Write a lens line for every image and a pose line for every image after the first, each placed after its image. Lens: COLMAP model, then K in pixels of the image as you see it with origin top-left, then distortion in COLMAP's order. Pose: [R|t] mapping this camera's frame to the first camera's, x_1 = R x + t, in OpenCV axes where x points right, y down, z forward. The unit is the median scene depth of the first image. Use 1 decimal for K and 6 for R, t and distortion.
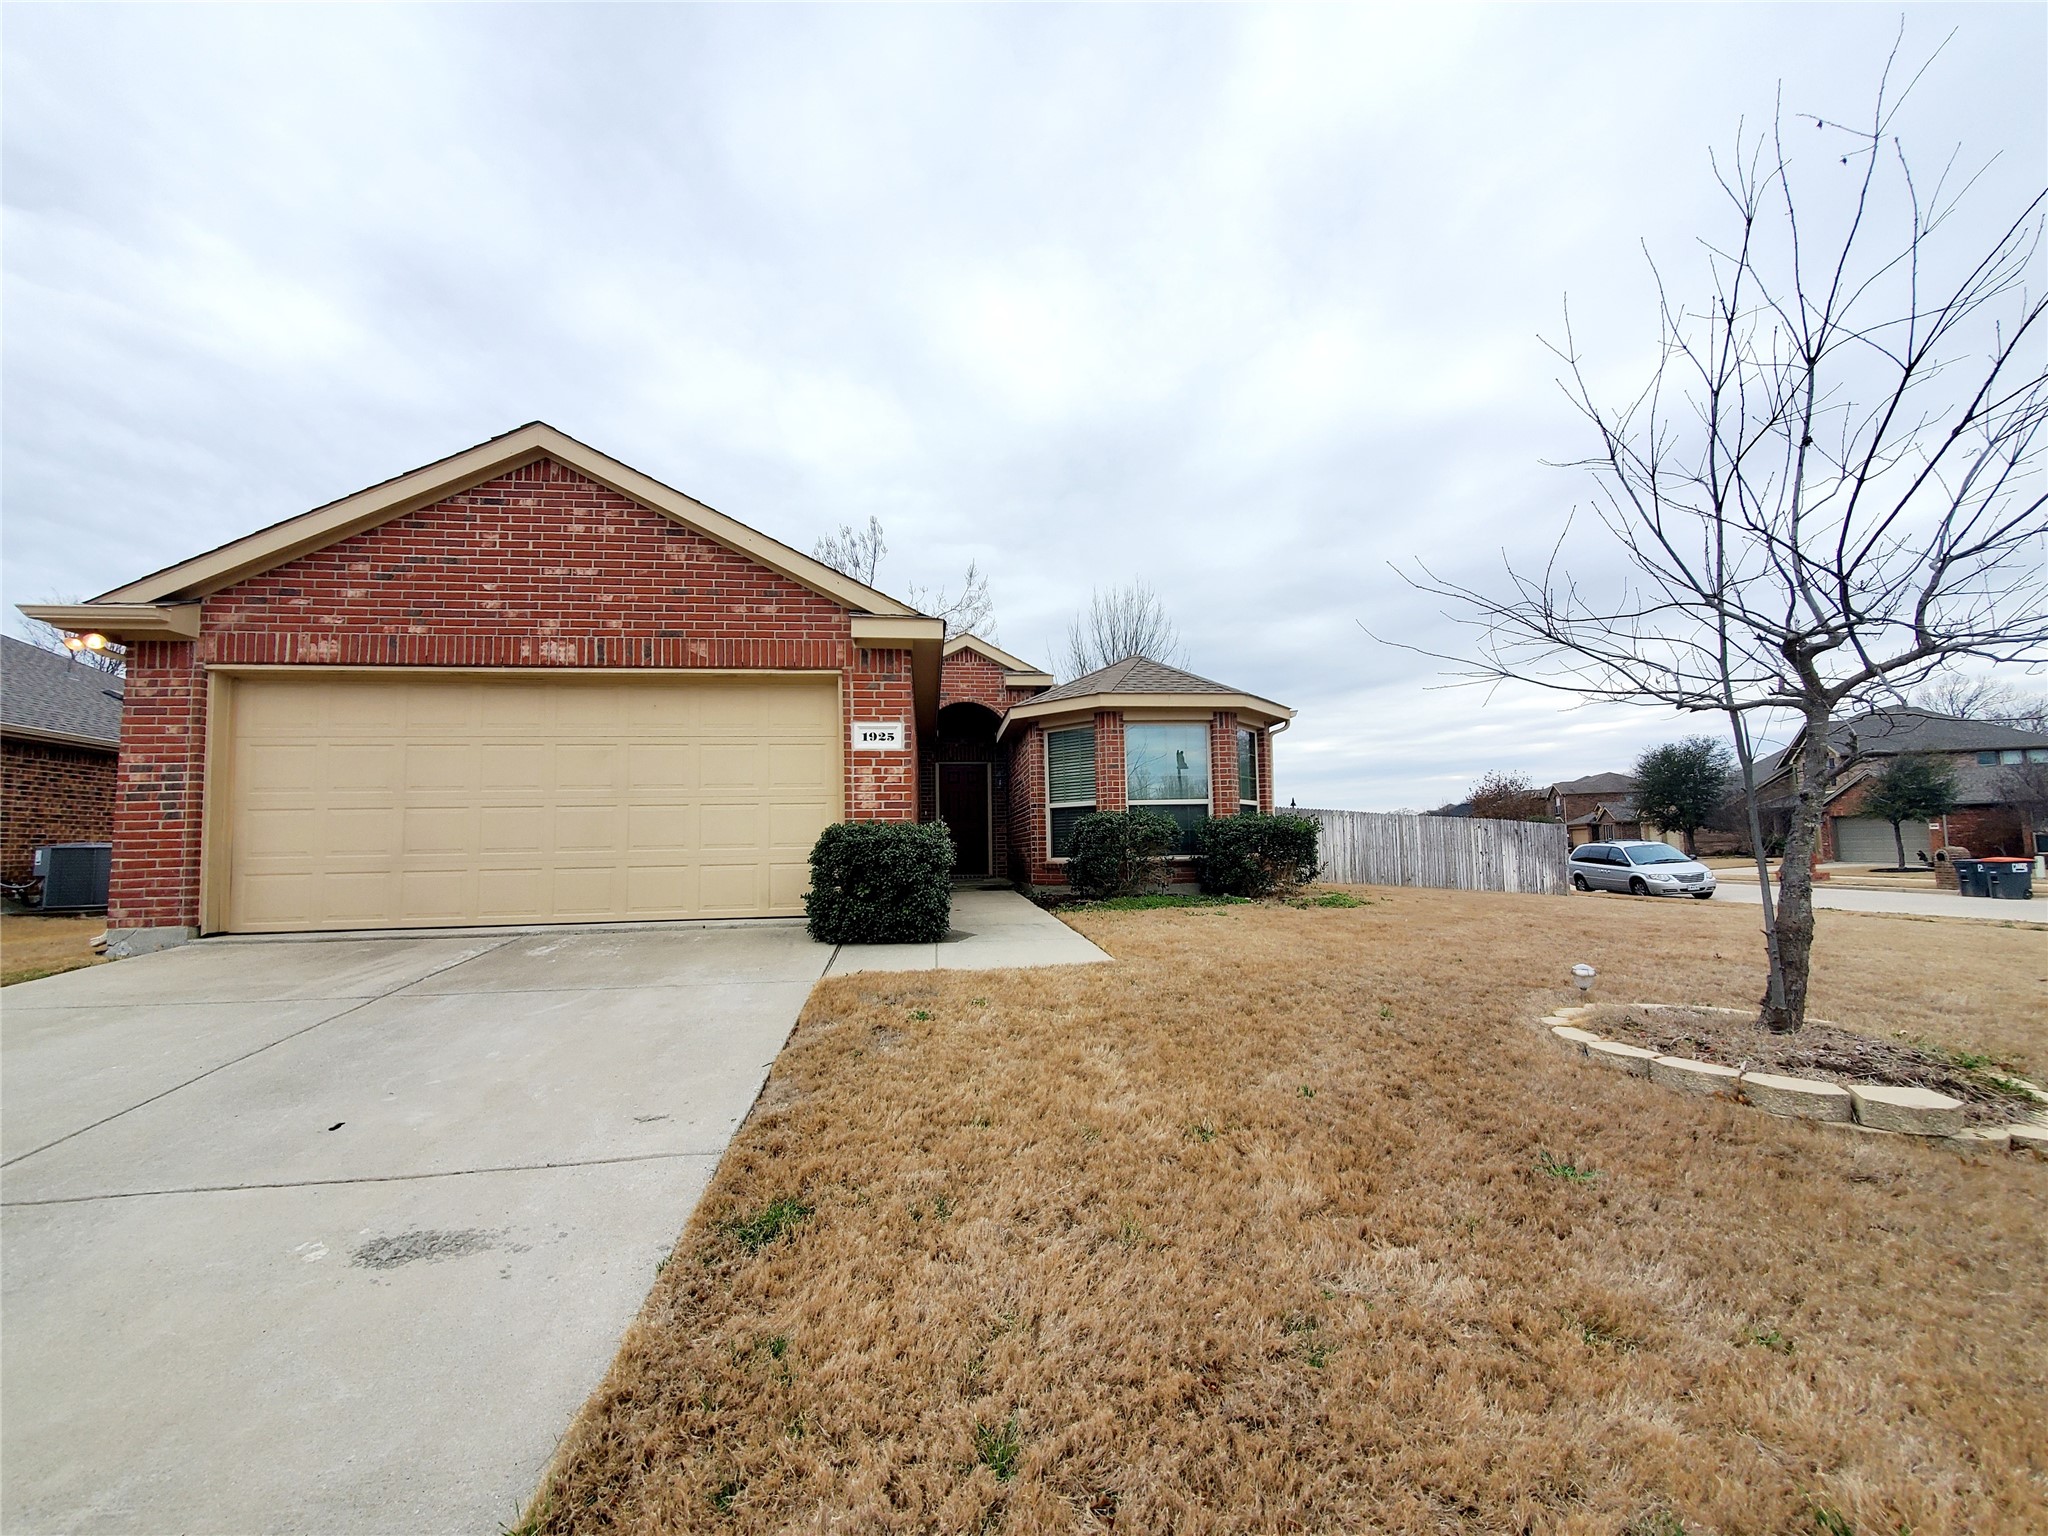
lens RADIAL K [[807.1, 0, 1037.8], [0, 807.1, 783.0], [0, 0, 1]] dist [-0.001344, -0.000214]
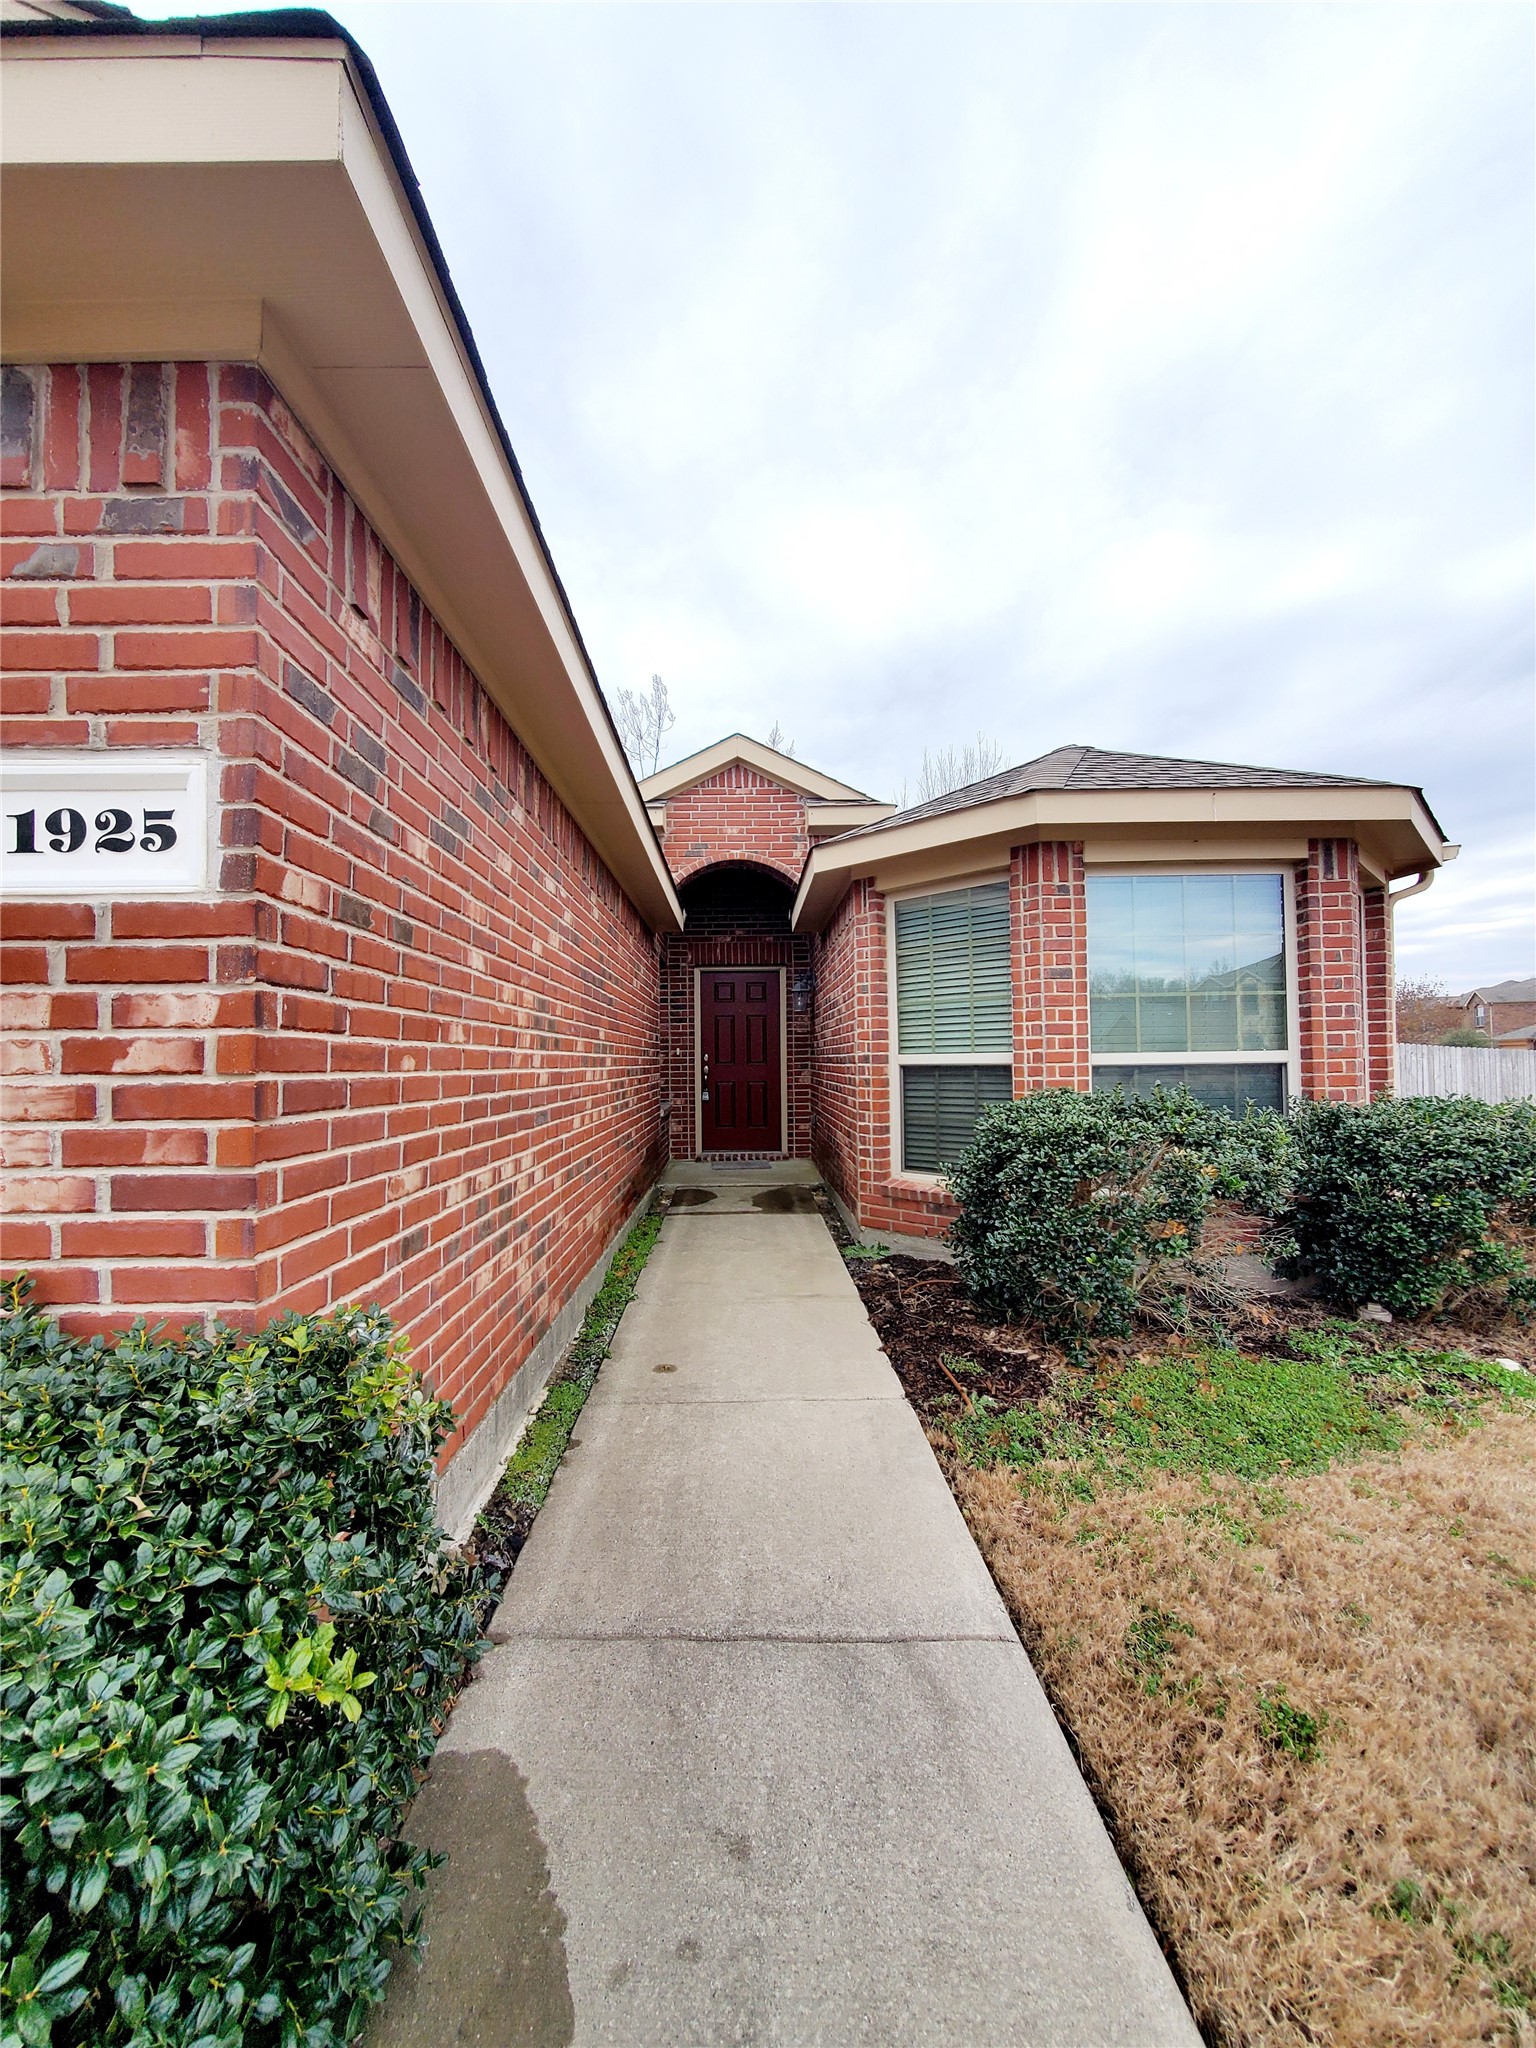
lens RADIAL K [[807.1, 0, 768.0], [0, 807.1, 1024.0], [0, 0, 1]] dist [-0.001344, -0.000214]
pose [[0.994826, 0.000421, -0.101594, -0.013013], [0.003921, 0.999087, 0.042538, -0.012531], [0.101519, -0.042717, 0.993916, 0.536664]]
